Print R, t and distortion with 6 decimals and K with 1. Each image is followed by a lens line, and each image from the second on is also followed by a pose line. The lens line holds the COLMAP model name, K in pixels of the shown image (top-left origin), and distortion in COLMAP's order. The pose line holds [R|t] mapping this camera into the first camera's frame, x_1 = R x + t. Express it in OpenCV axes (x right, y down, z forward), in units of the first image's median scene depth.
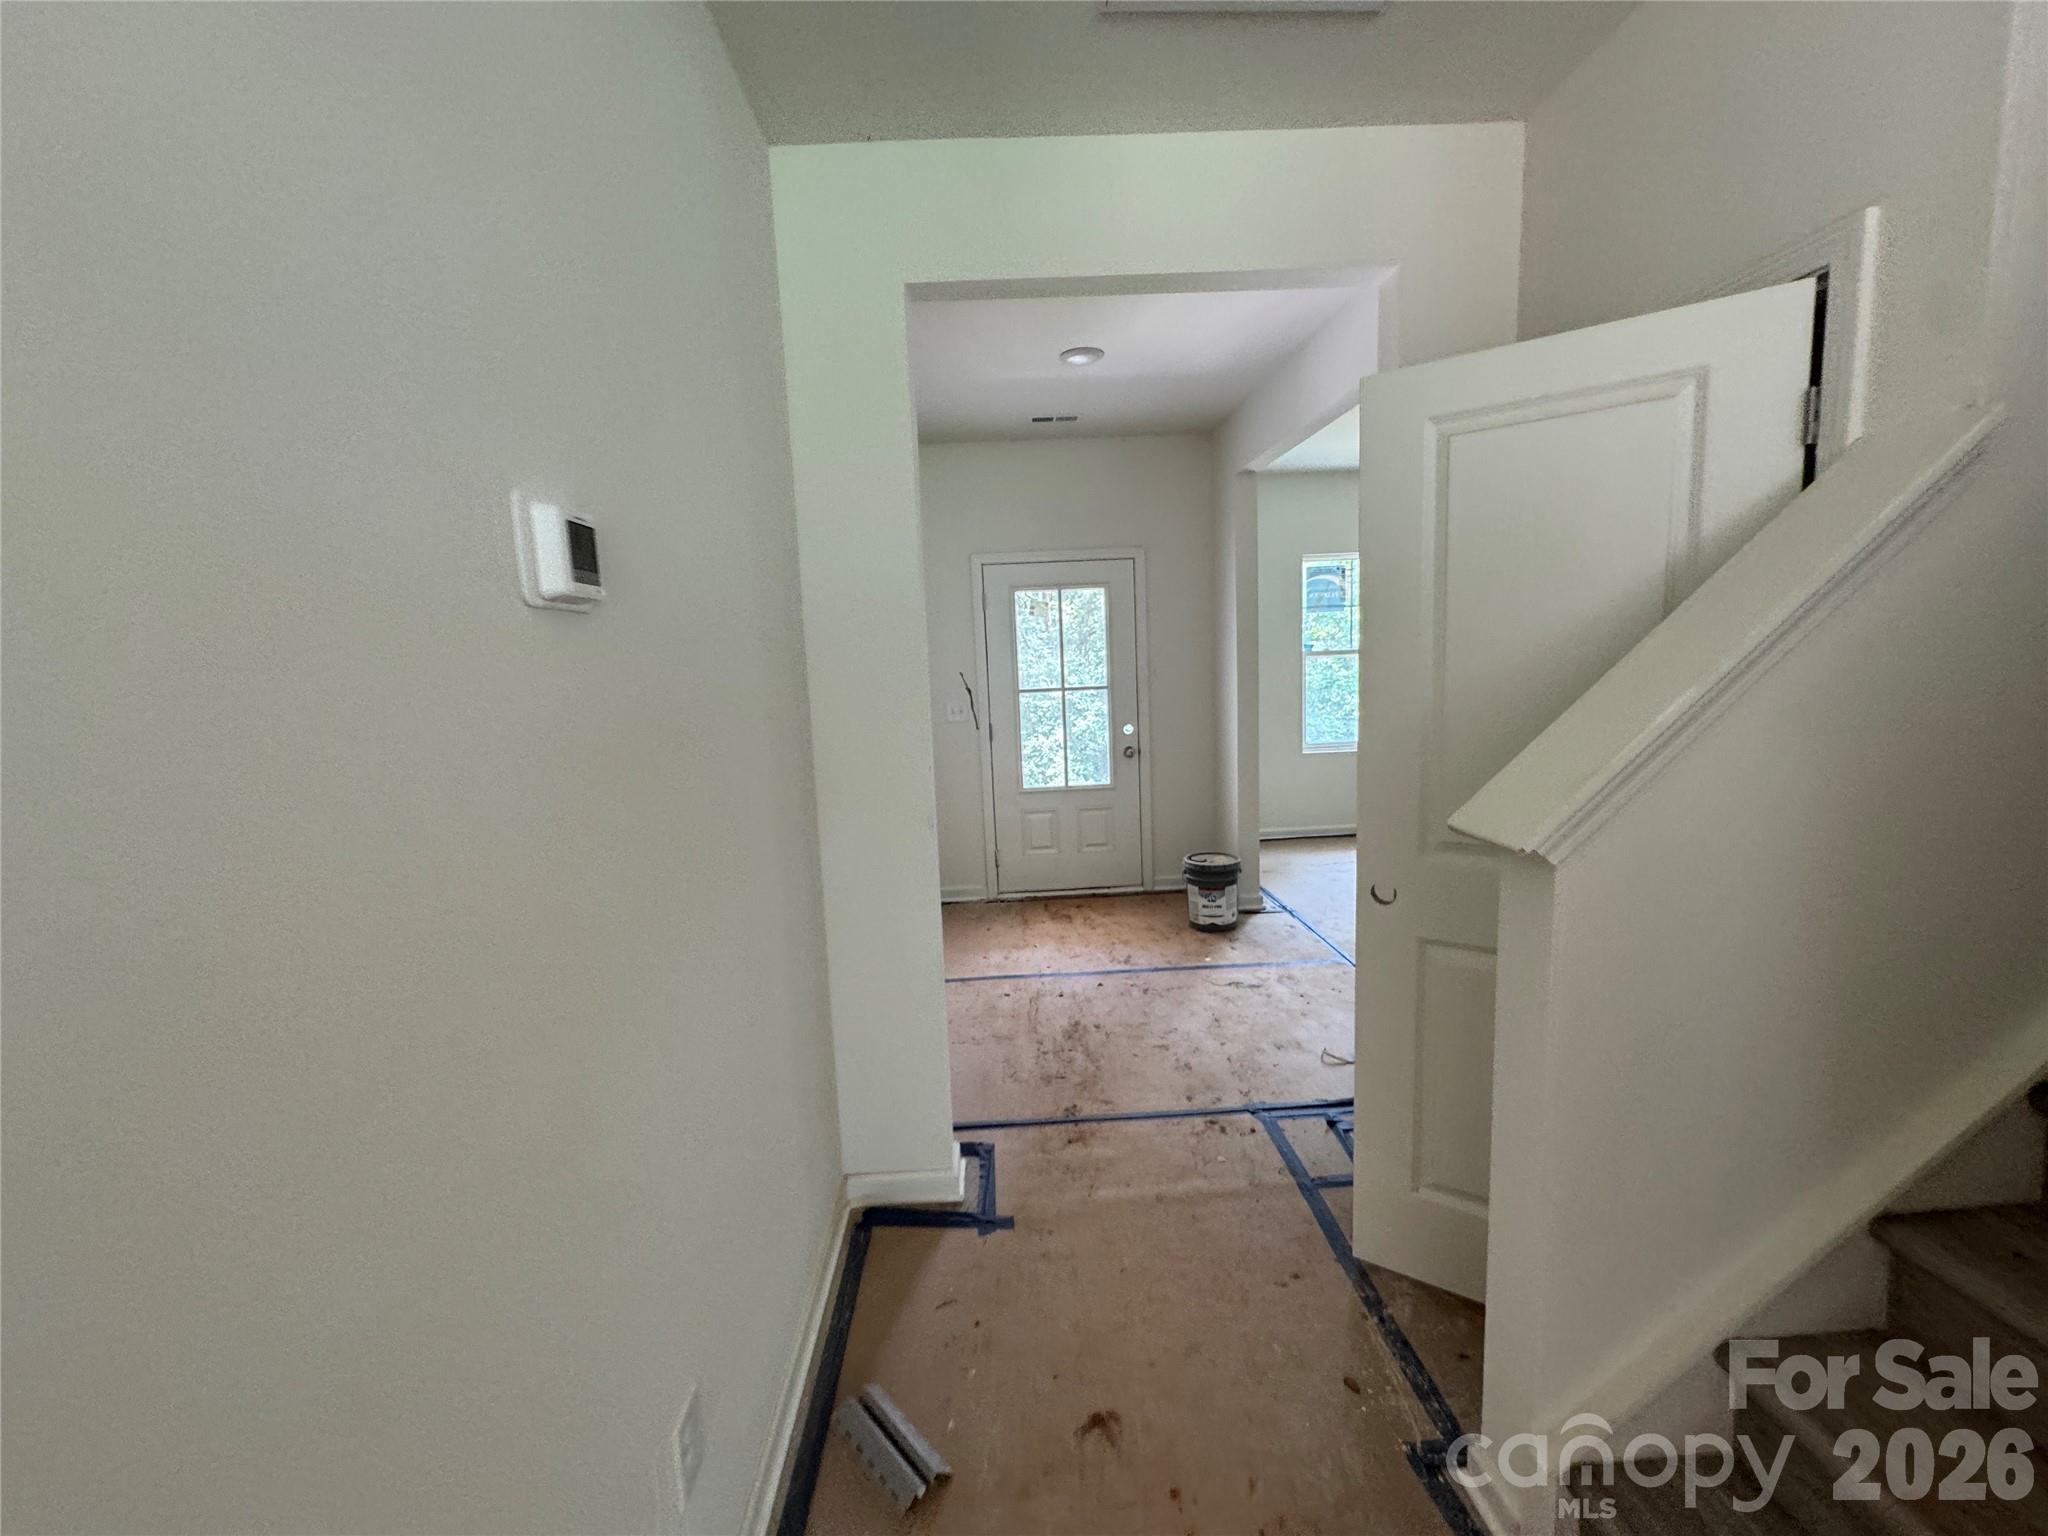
lens RADIAL K [[824.1, 0, 1024.0], [0, 824.1, 768.0], [0, 0, 1]] dist [-0.002674, -0.000123]
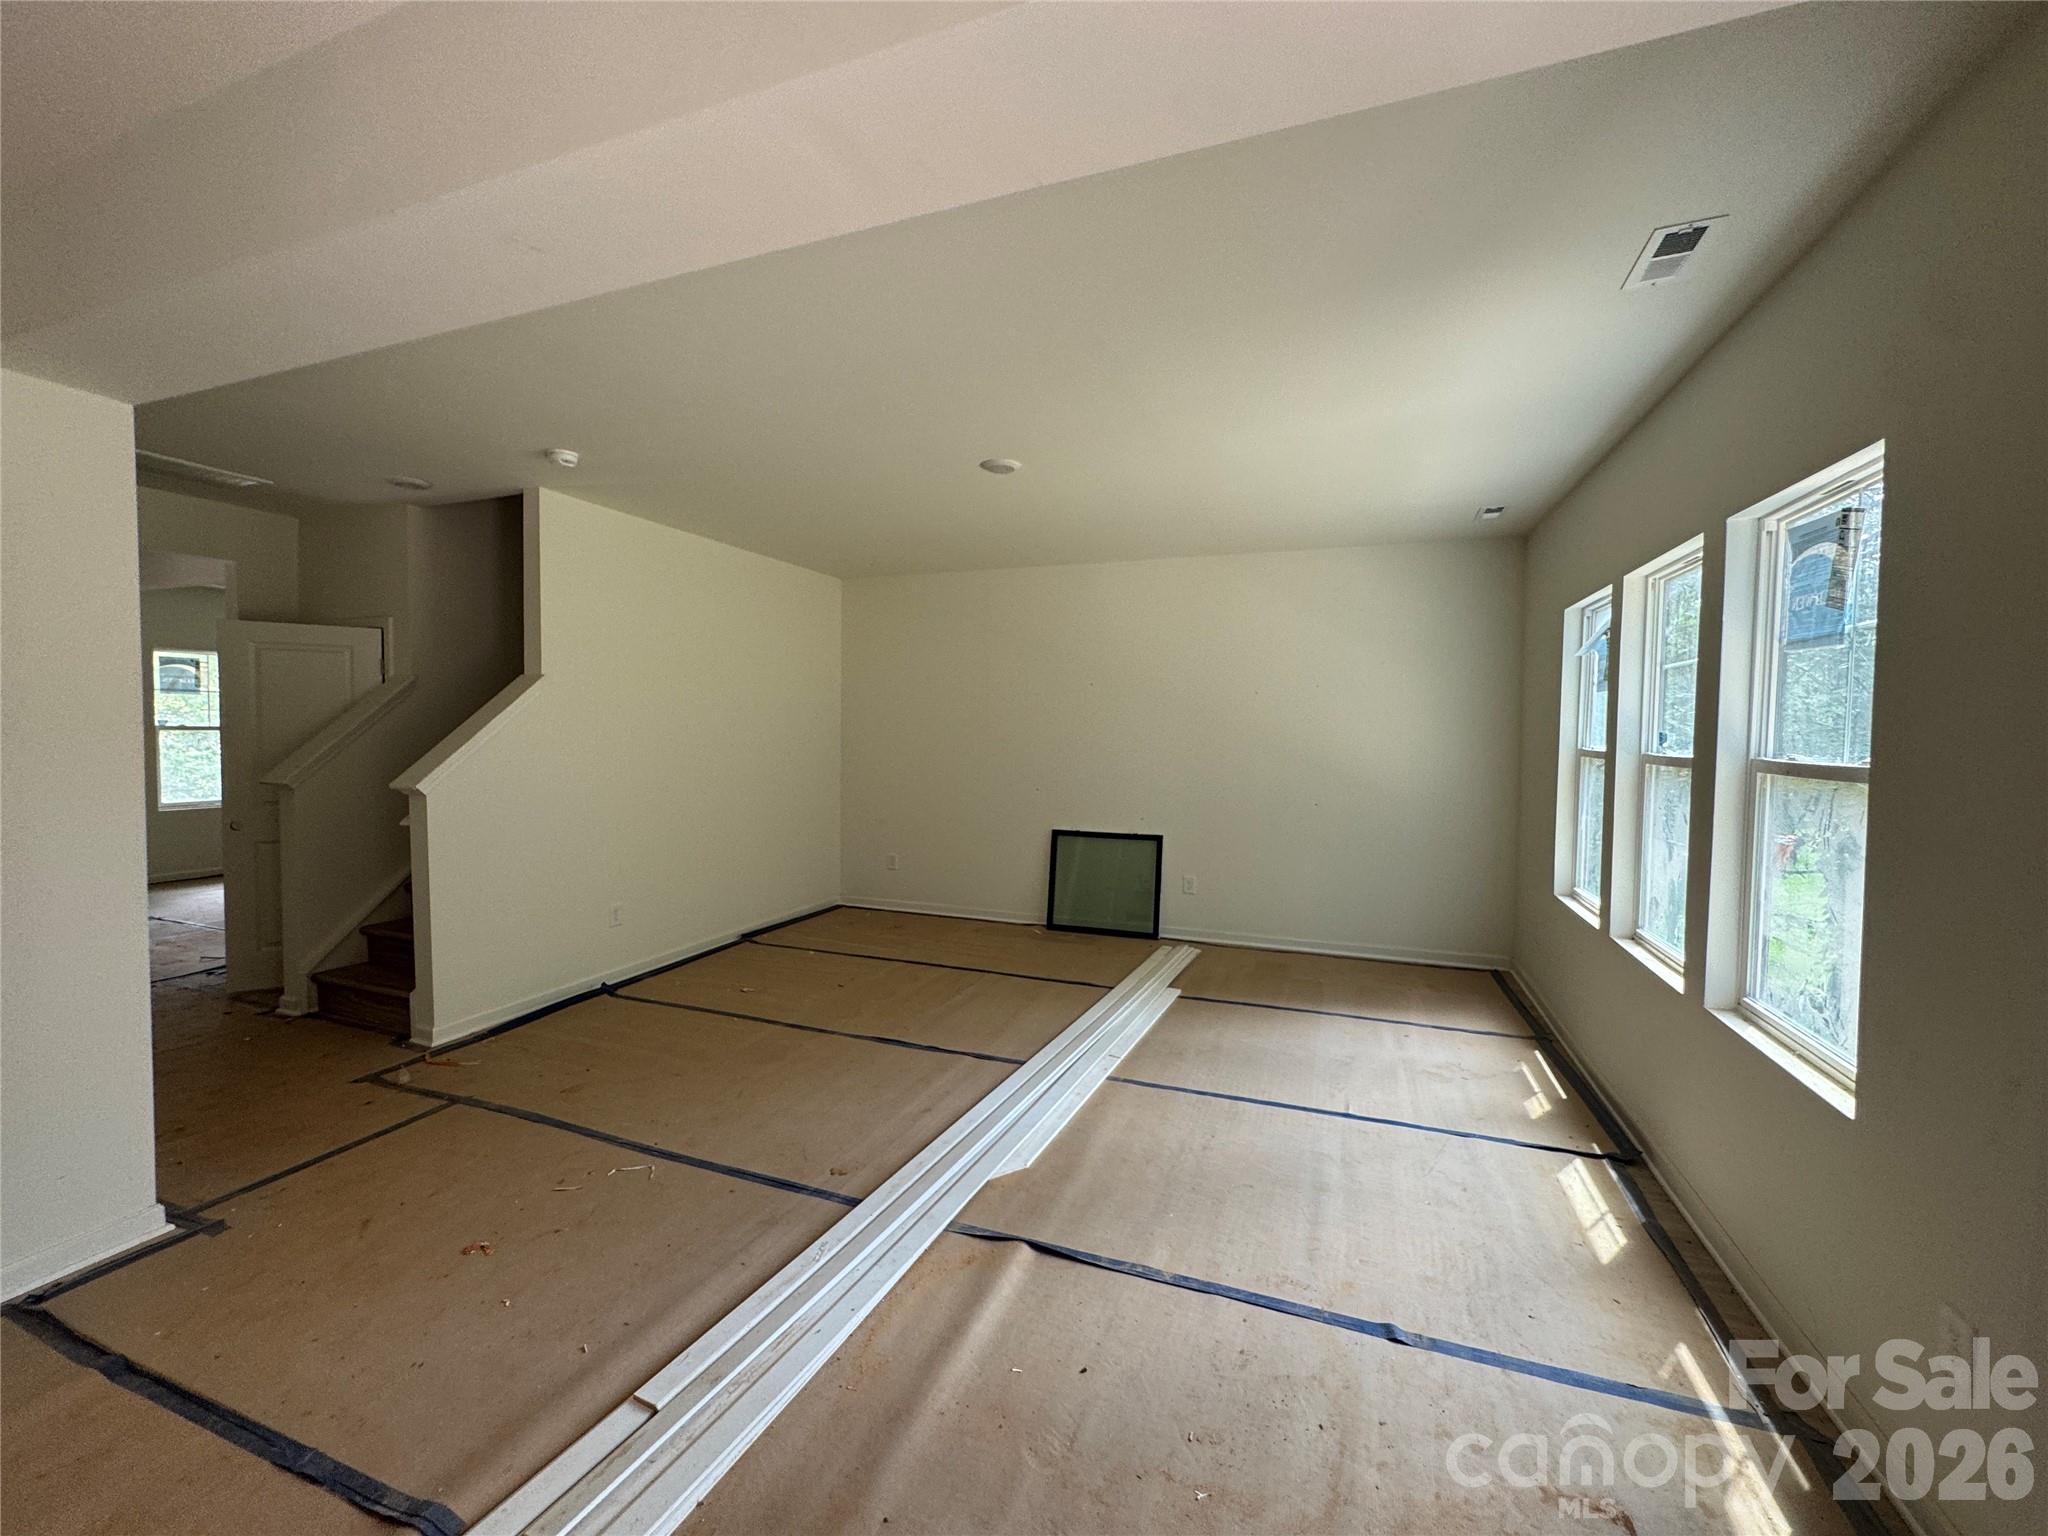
lens RADIAL K [[822.4, 0, 1024.0], [0, 822.4, 768.0], [0, 0, 1]] dist [-0.020088, -0.000018]
pose [[0.386909, 0.004964, 0.922104, -0.233235], [0.093869, 0.994579, -0.044741, 0.081589], [-0.917328, 0.103868, 0.384346, -0.554445]]
